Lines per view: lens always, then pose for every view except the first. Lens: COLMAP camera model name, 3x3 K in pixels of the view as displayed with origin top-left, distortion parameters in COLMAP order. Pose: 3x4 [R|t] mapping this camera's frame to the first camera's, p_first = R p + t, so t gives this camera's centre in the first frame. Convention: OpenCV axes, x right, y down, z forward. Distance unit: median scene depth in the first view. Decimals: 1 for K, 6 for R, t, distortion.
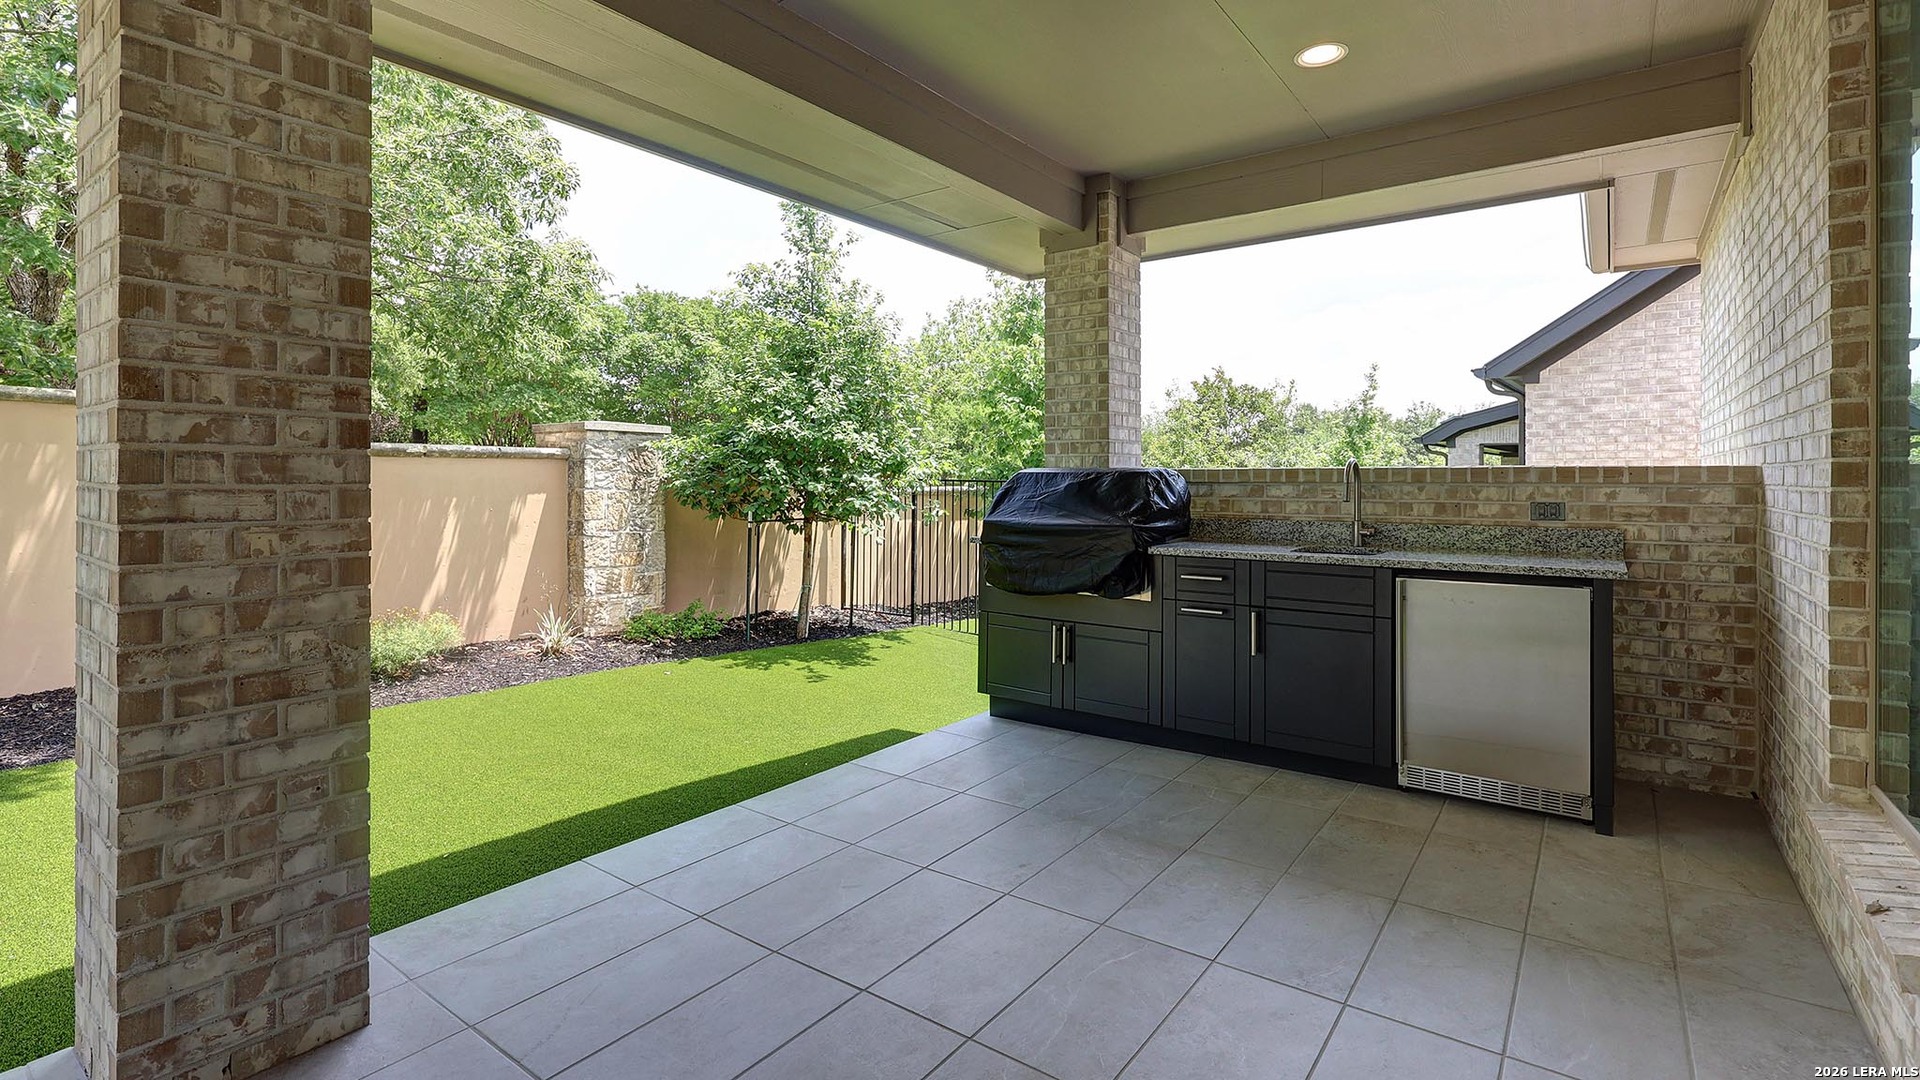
lens RADIAL K [[867.0, 0, 936.3], [0, 867.0, 483.9], [0, 0, 1]] dist [0.000863, 0.000347]
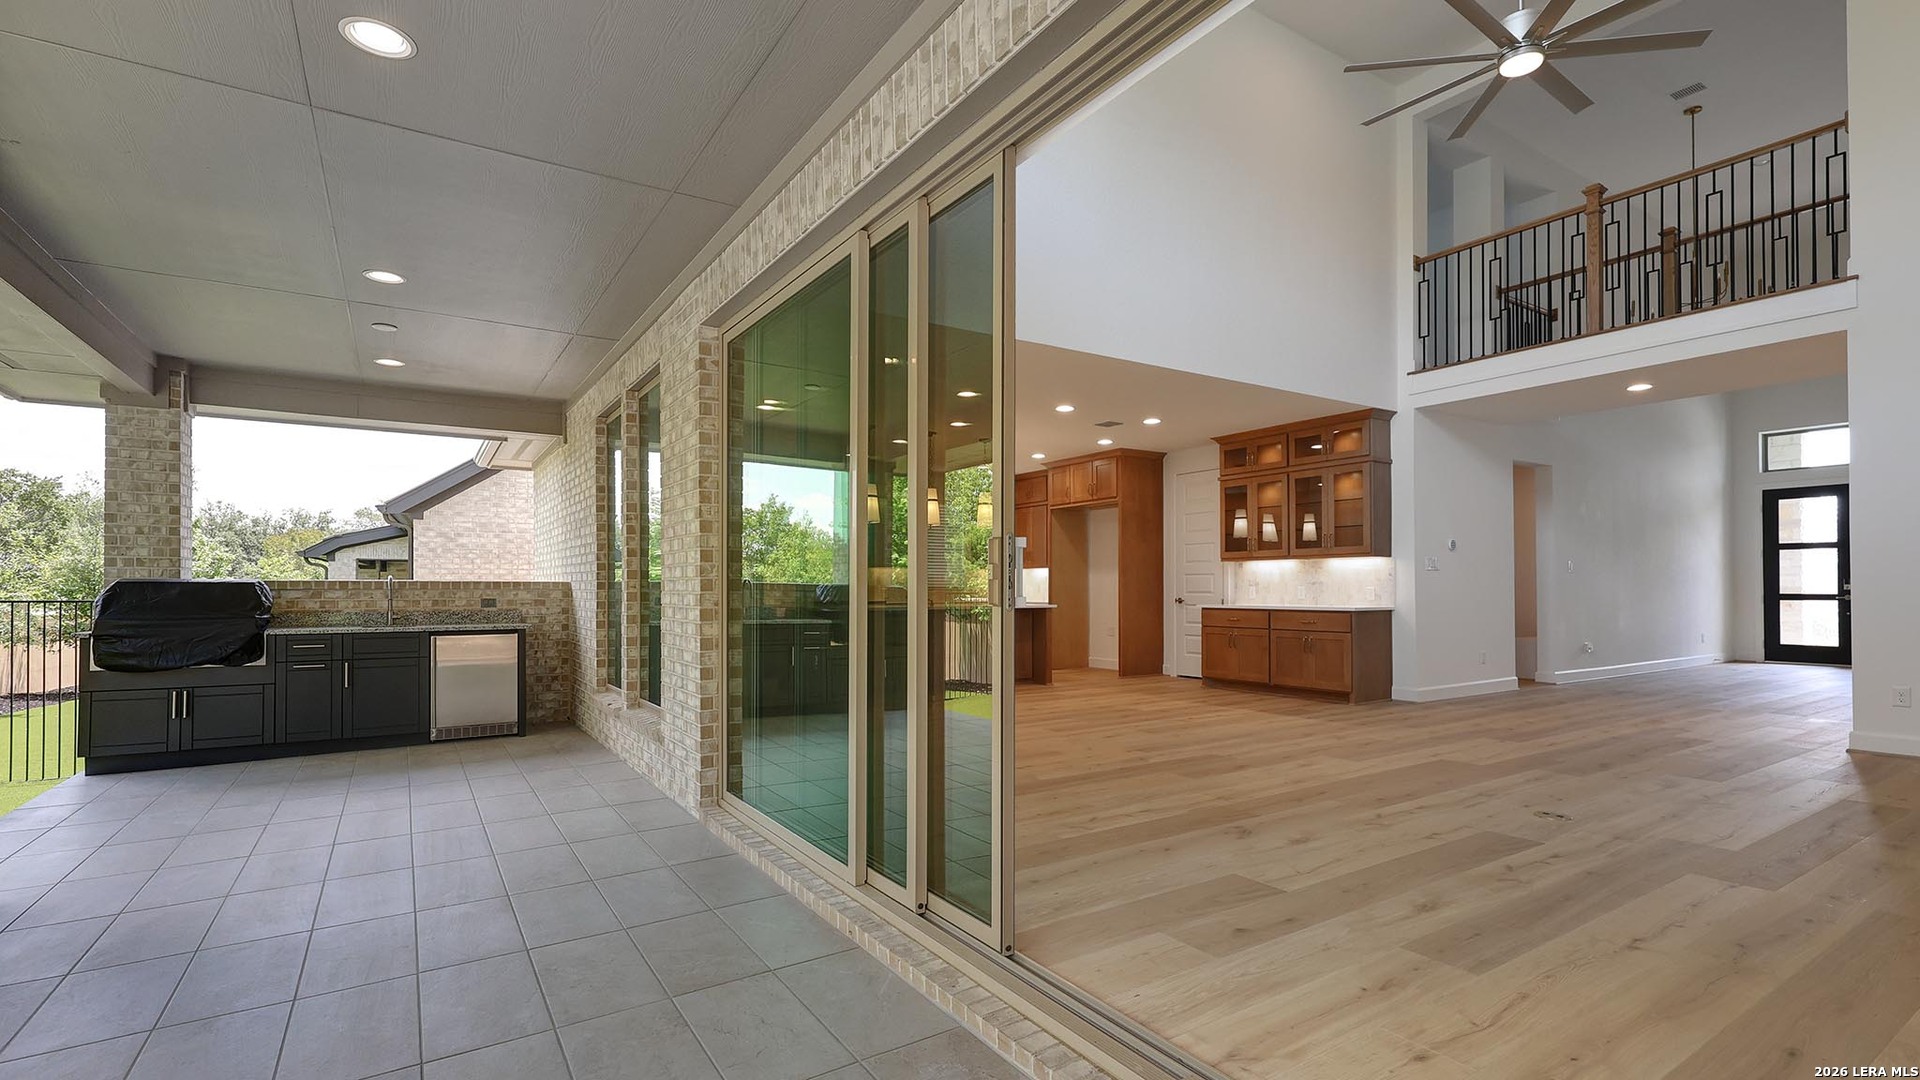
lens RADIAL K [[867.0, 0, 985.1], [0, 867.0, 583.6], [0, 0, 1]] dist [0.000863, 0.000347]
pose [[0.315467, 0.005544, 0.948920, -0.781188], [0.004539, 0.999963, -0.007351, 0.005559], [-0.948926, 0.006626, 0.315430, -0.686086]]
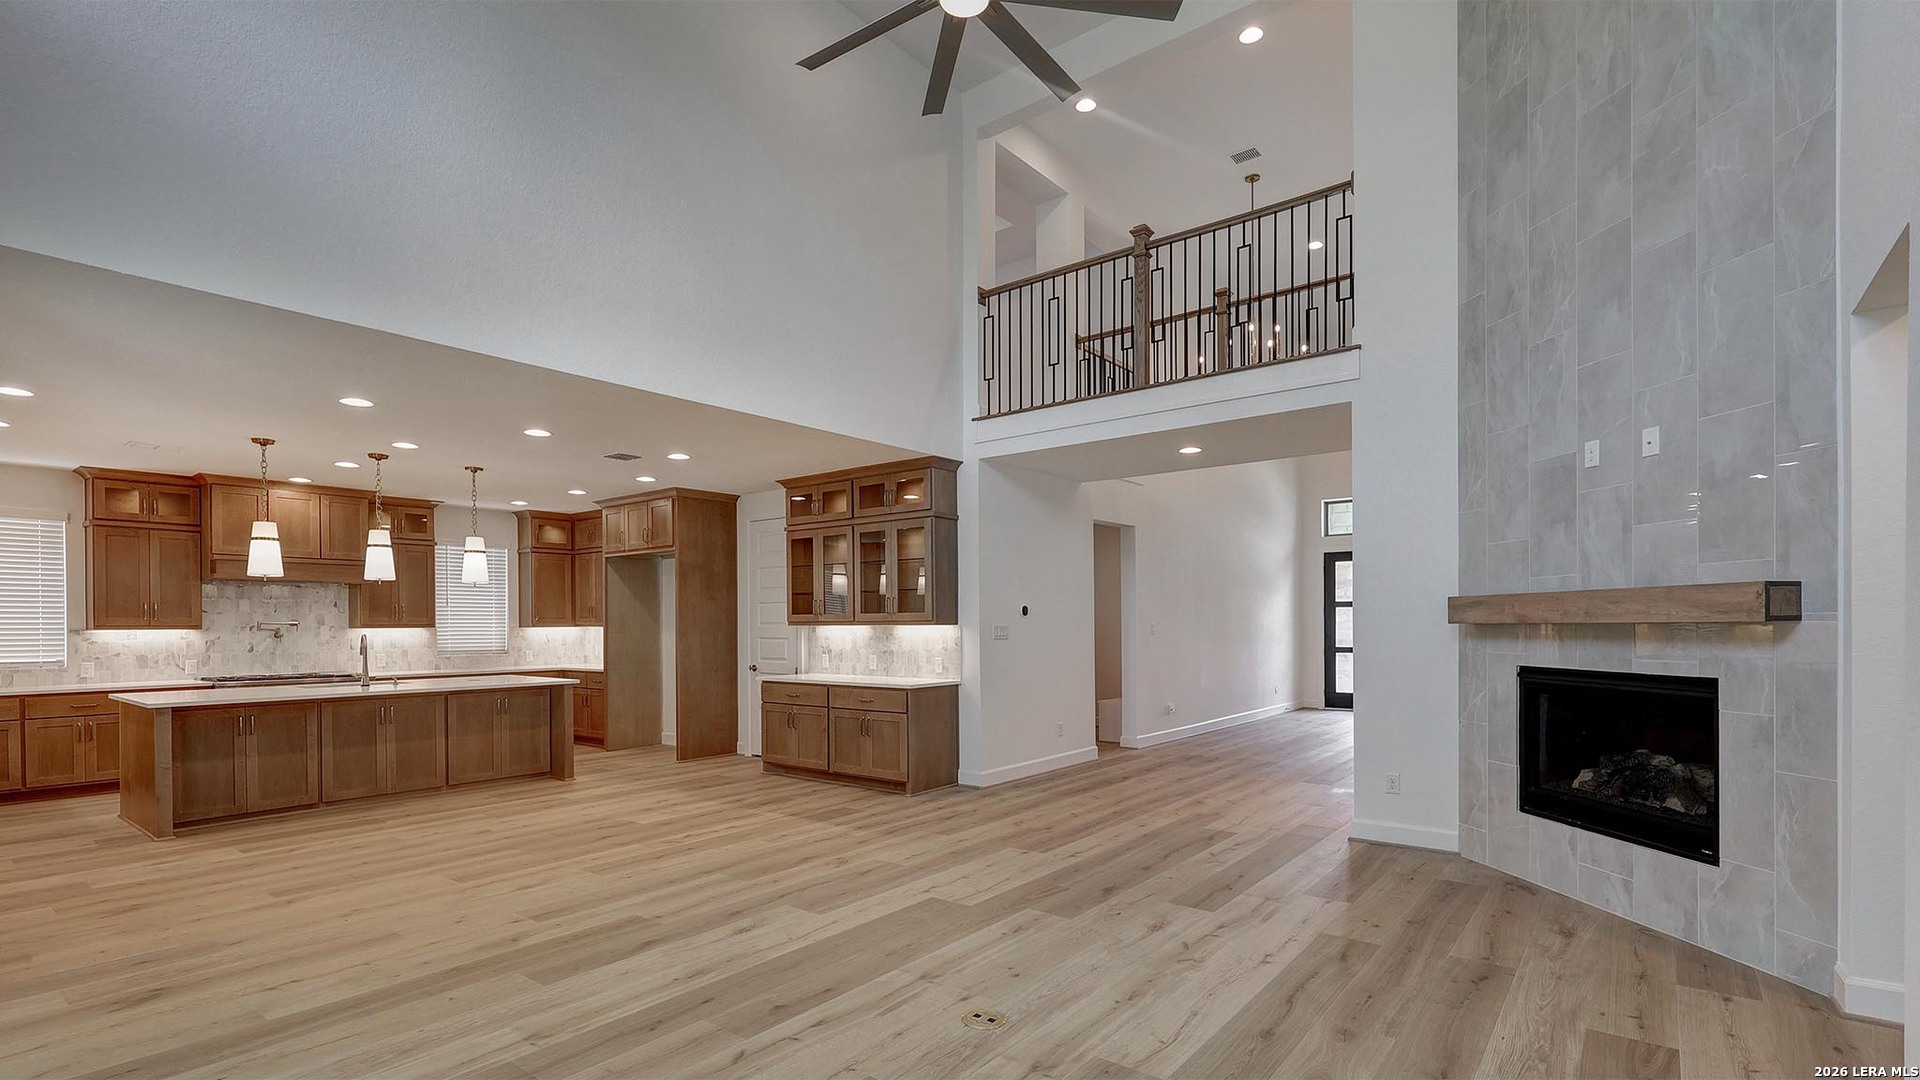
lens RADIAL K [[867.0, 0, 963.1], [0, 867.0, 629.7], [0, 0, 1]] dist [0.000863, 0.000347]
pose [[0.012941, -0.006160, 0.999897, -0.362337], [0.006139, 0.999963, 0.006081, -0.067760], [-0.999897, 0.006060, 0.012978, -0.983687]]
